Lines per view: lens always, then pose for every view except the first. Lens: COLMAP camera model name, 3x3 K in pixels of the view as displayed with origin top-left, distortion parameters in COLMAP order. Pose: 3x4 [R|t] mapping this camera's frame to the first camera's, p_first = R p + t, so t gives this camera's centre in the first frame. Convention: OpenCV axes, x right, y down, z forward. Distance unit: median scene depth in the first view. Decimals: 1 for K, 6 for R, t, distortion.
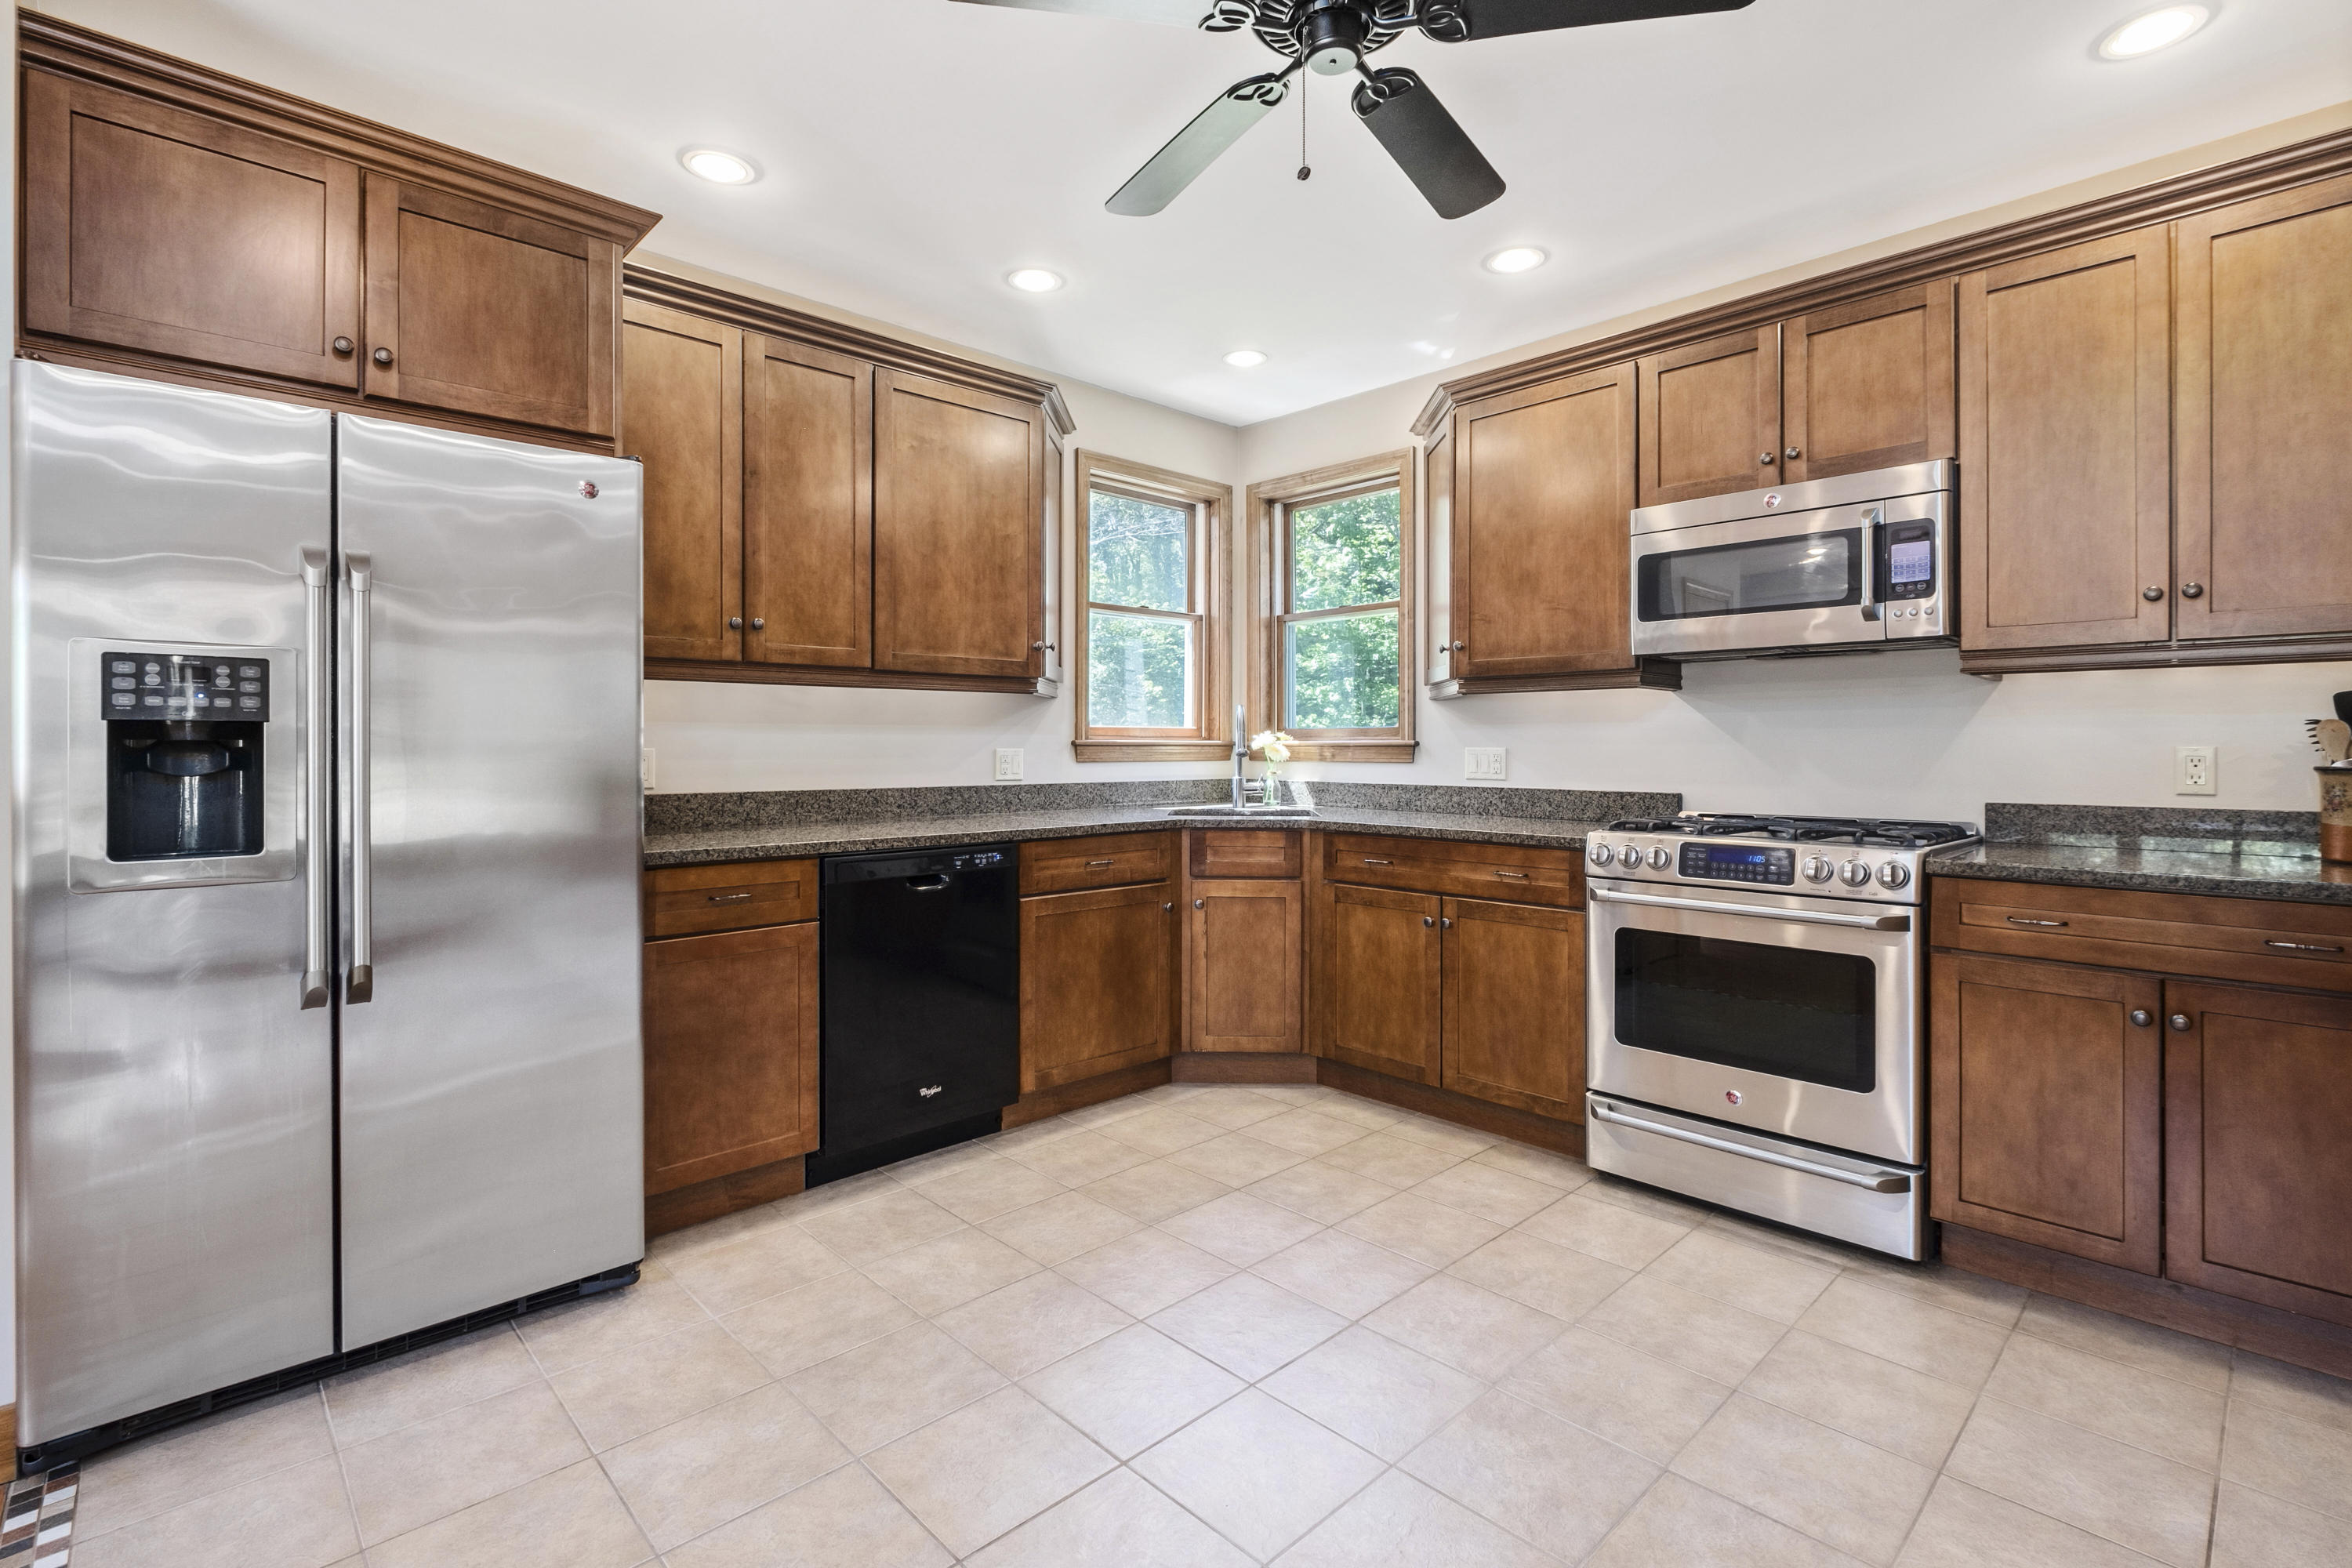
lens RADIAL K [[1075.5, 0, 1174.3], [0, 1075.5, 743.5], [0, 0, 1]] dist [-0.002157, -0.000374]
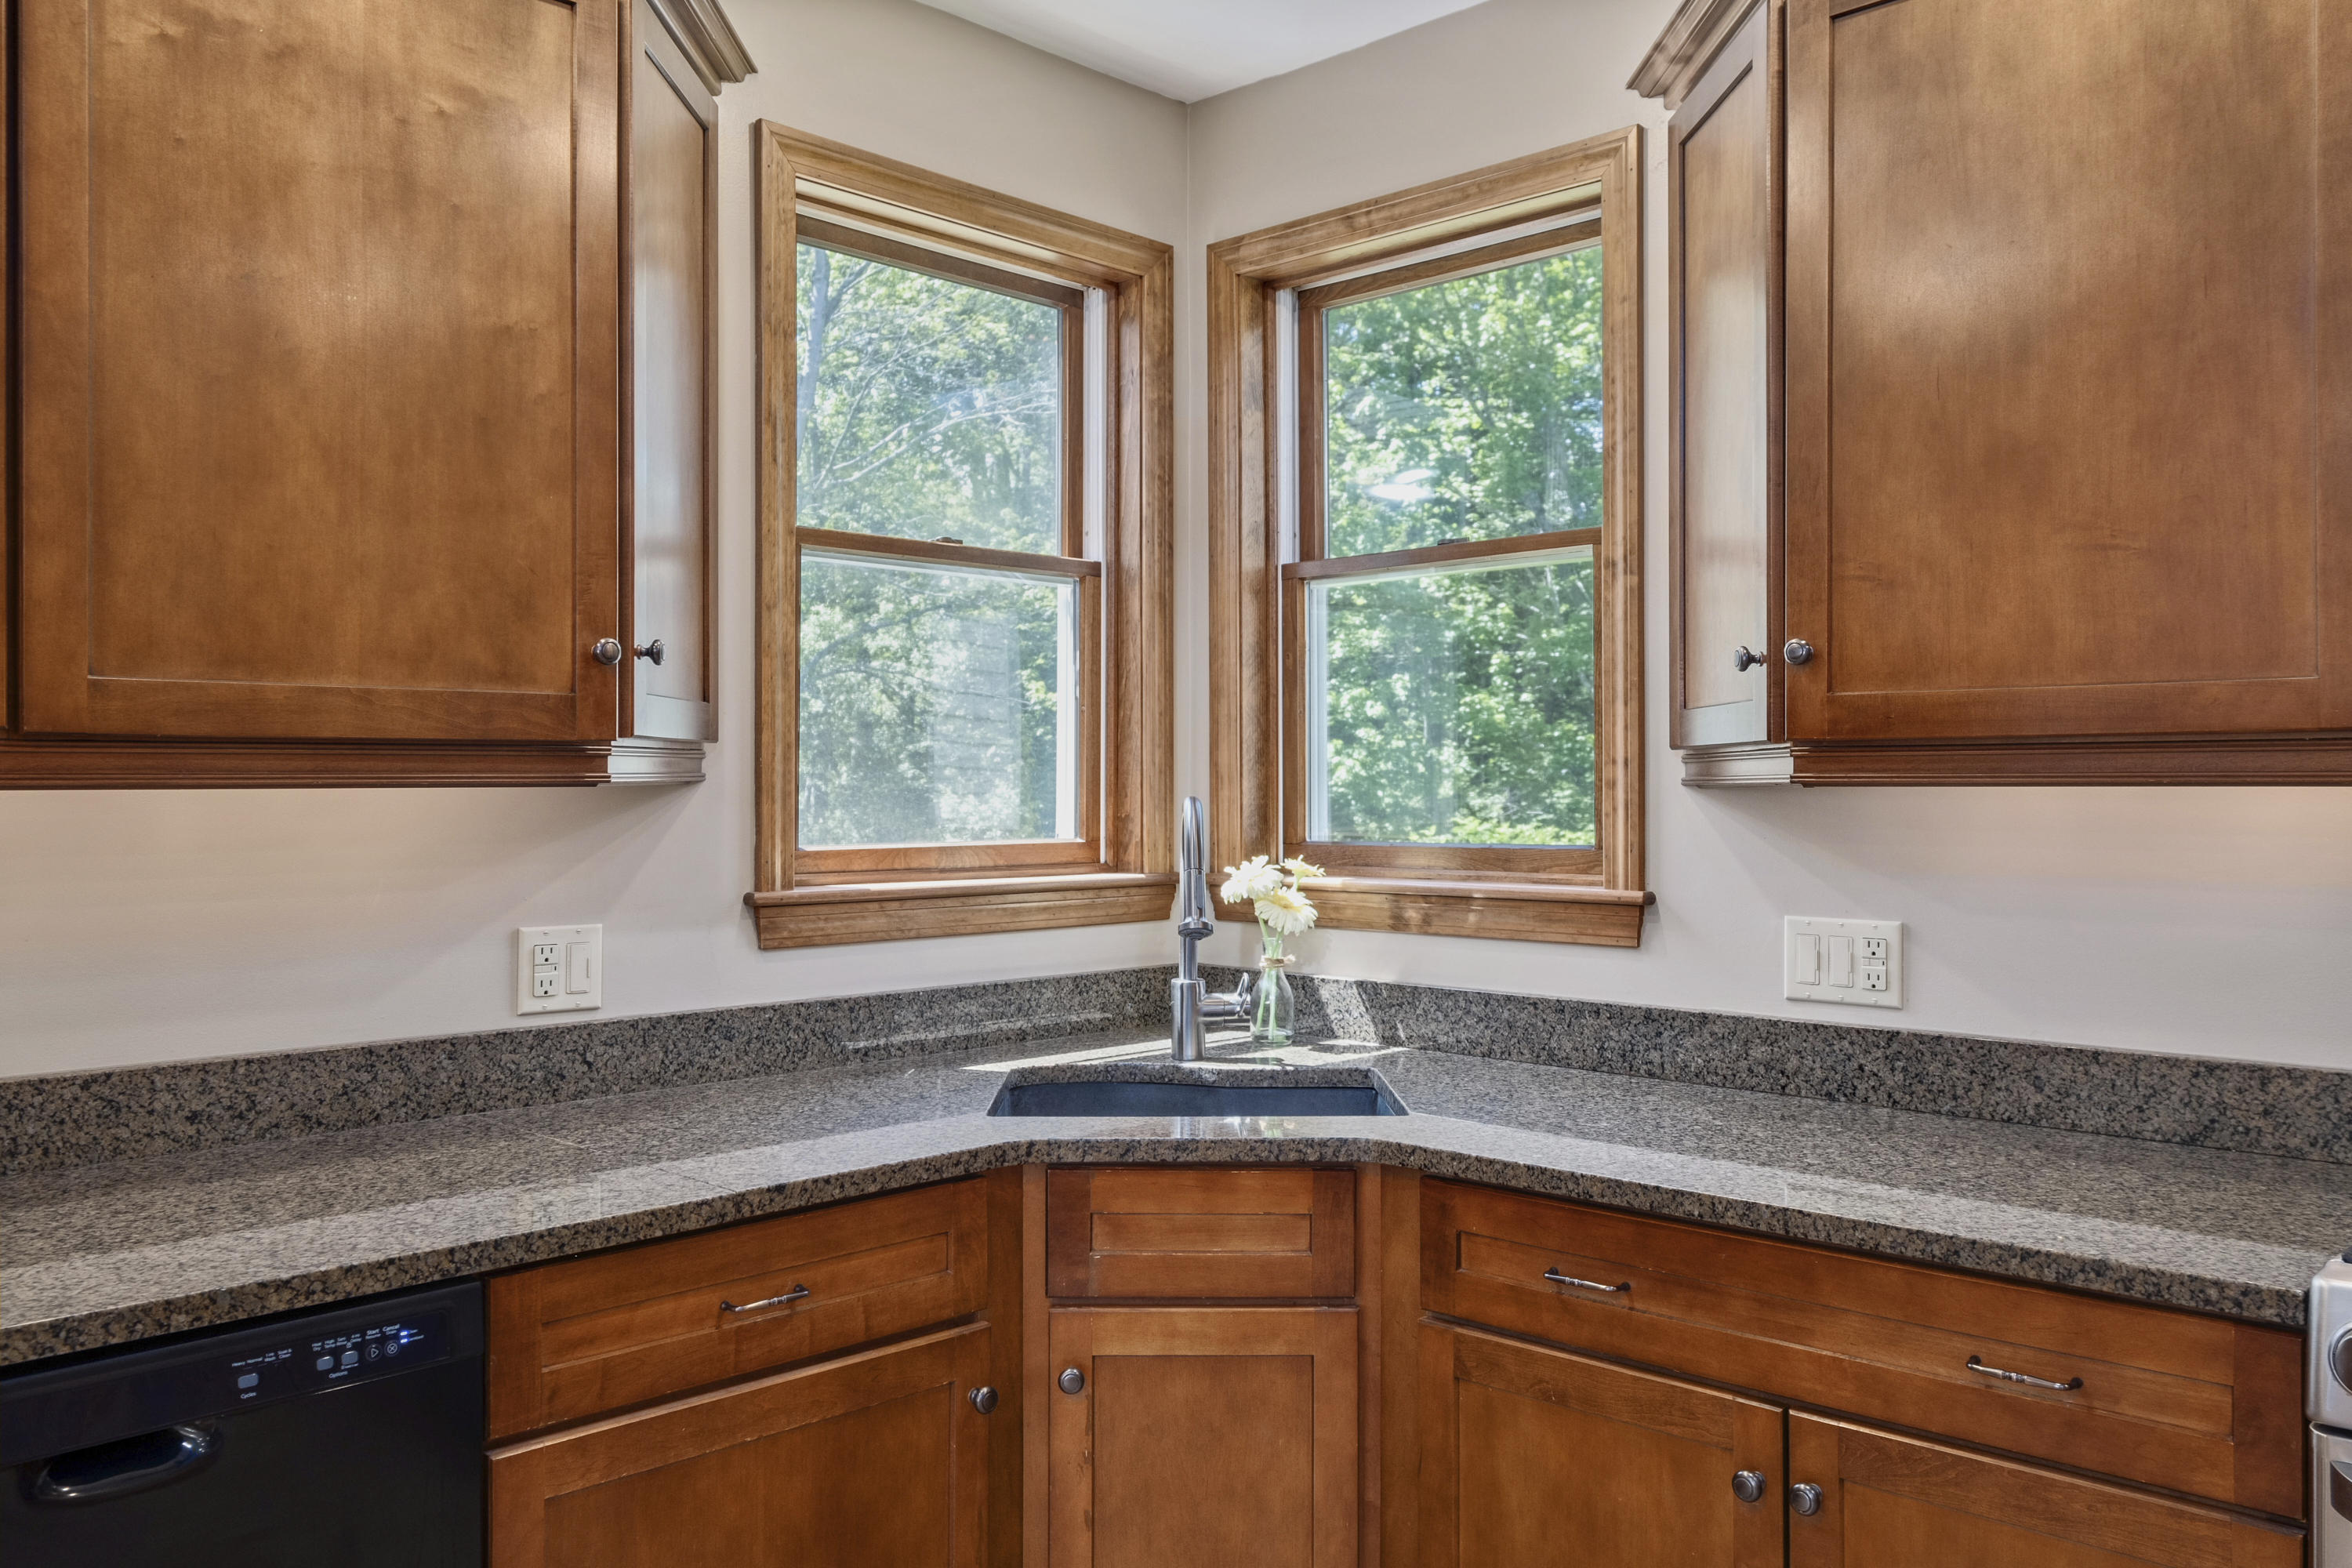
lens RADIAL K [[1837.6, 0, 1176.0], [0, 1837.6, 784.0], [0, 0, 1]] dist [0.006760, 0.003473]
pose [[0.999038, -0.002402, 0.043781, 0.032609], [0.002308, 0.999995, 0.002196, -0.049396], [-0.043786, -0.002093, 0.999039, 0.405454]]
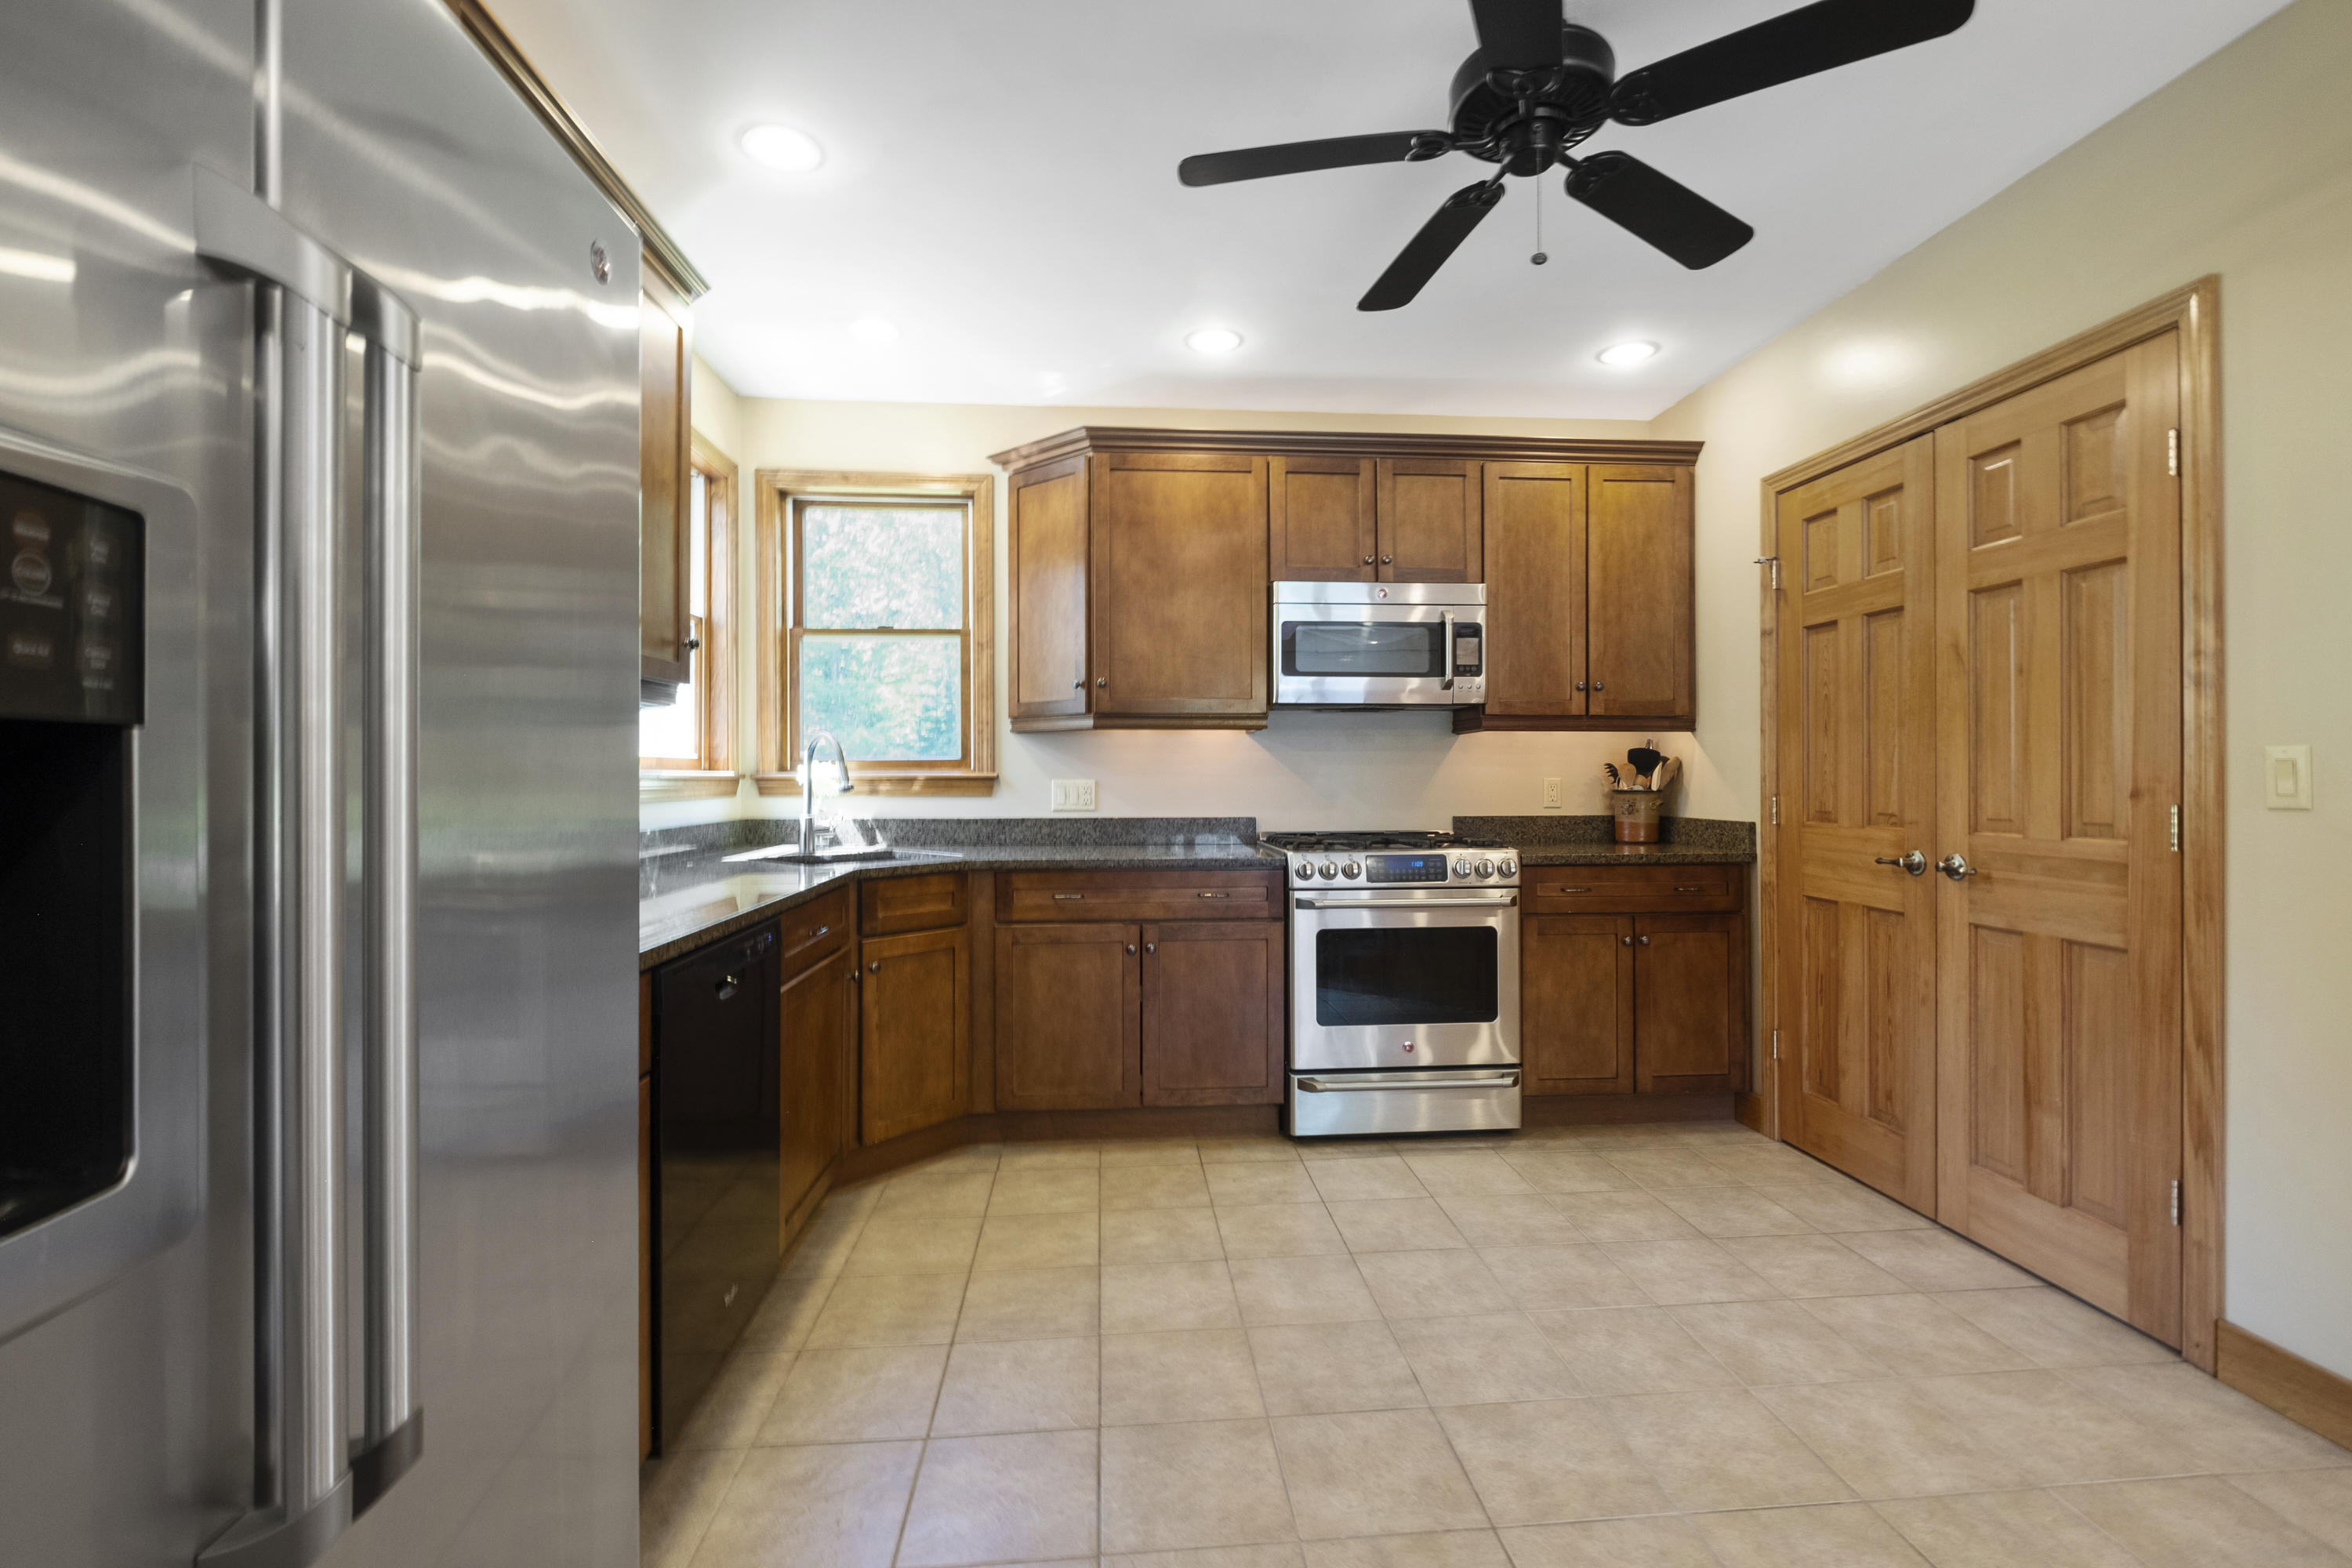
lens RADIAL K [[1028.2, 0, 1181.9], [0, 1028.2, 771.6], [0, 0, 1]] dist [-0.002618, -0.000420]
pose [[0.628628, 0.001215, 0.777705, -0.464140], [-0.000435, 0.999999, -0.001211, -0.003801], [-0.777706, 0.000423, 0.628628, 0.315885]]
